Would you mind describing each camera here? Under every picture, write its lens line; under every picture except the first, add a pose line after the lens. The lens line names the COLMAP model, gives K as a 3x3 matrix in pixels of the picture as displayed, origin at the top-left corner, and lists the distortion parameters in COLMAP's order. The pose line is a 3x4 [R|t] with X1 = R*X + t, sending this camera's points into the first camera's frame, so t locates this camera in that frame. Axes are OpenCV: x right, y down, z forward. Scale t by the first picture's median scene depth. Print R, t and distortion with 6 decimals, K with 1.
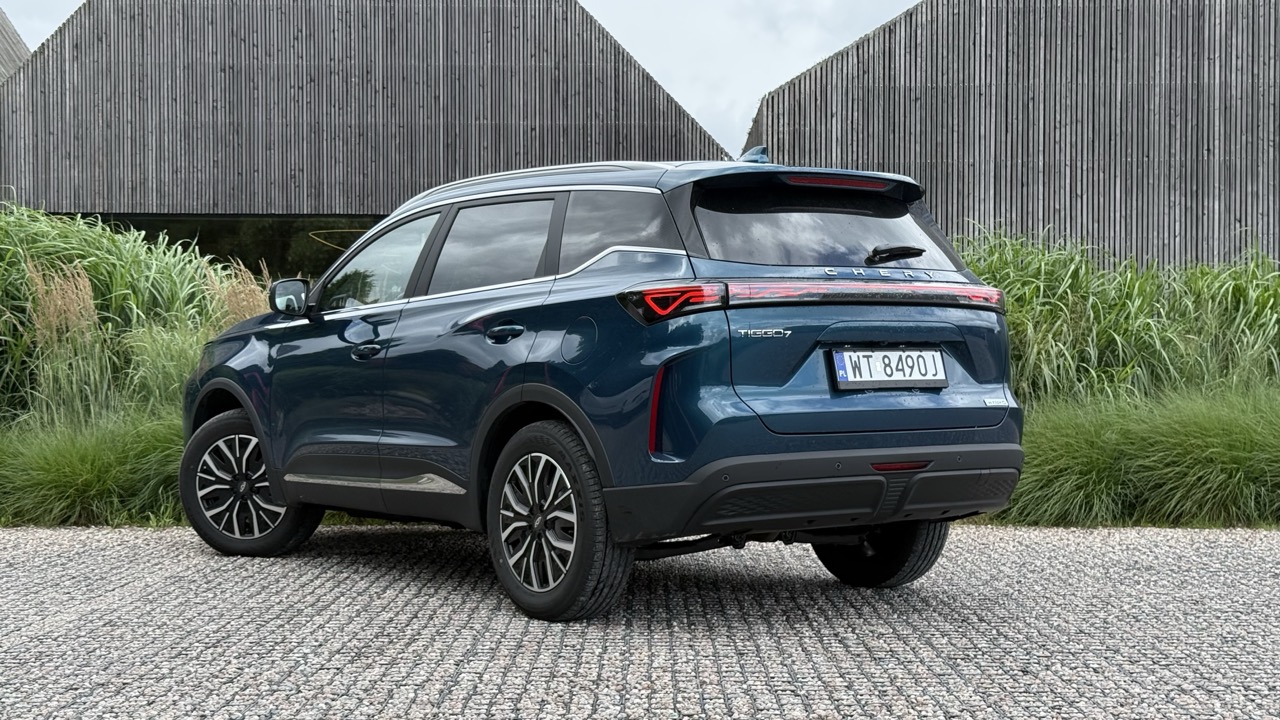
lens RADIAL K [[1804.3, 0, 647.6], [0, 1804.3, 366.4], [0, 0, 1]] dist [0.128918, 0.000000]
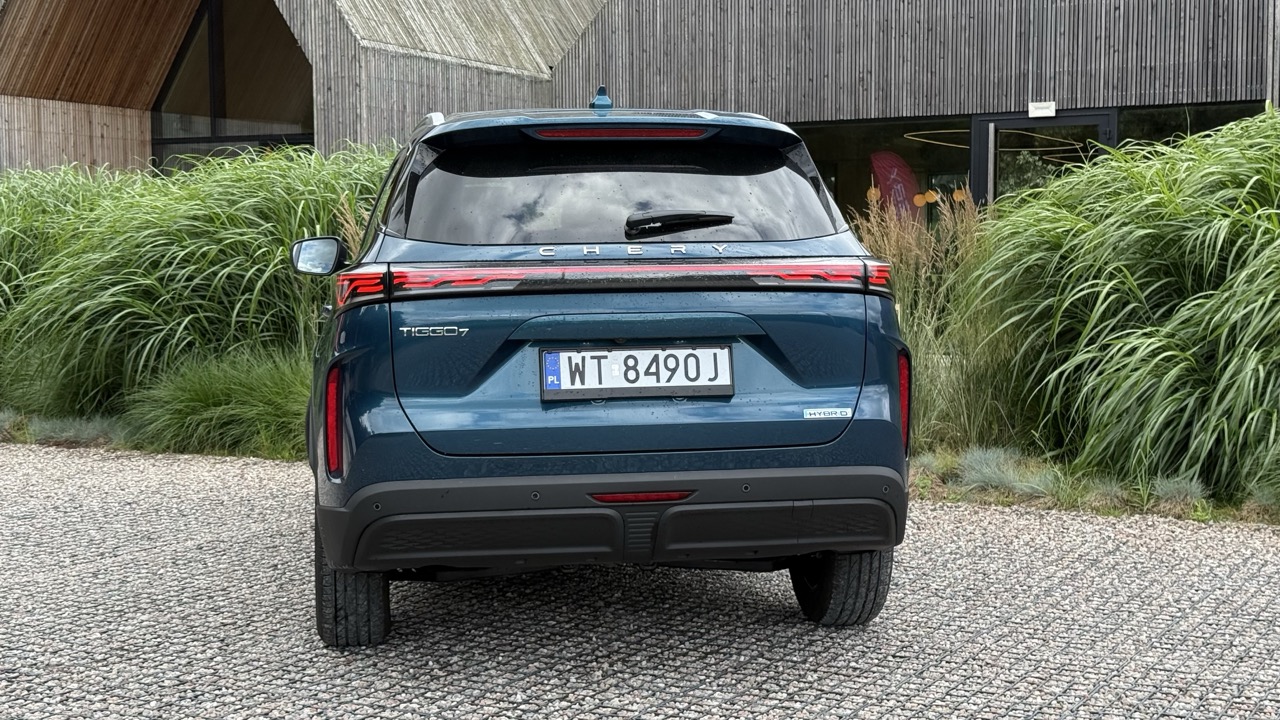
lens RADIAL K [[1804.3, 0, 648.1], [0, 1804.3, 357.4], [0, 0, 1]] dist [0.128918, 0.000000]
pose [[0.877137, 0.022766, -0.479701, 0.294524], [0.007255, 0.998134, 0.060636, -0.030186], [0.480186, -0.056666, 0.875335, 0.179367]]
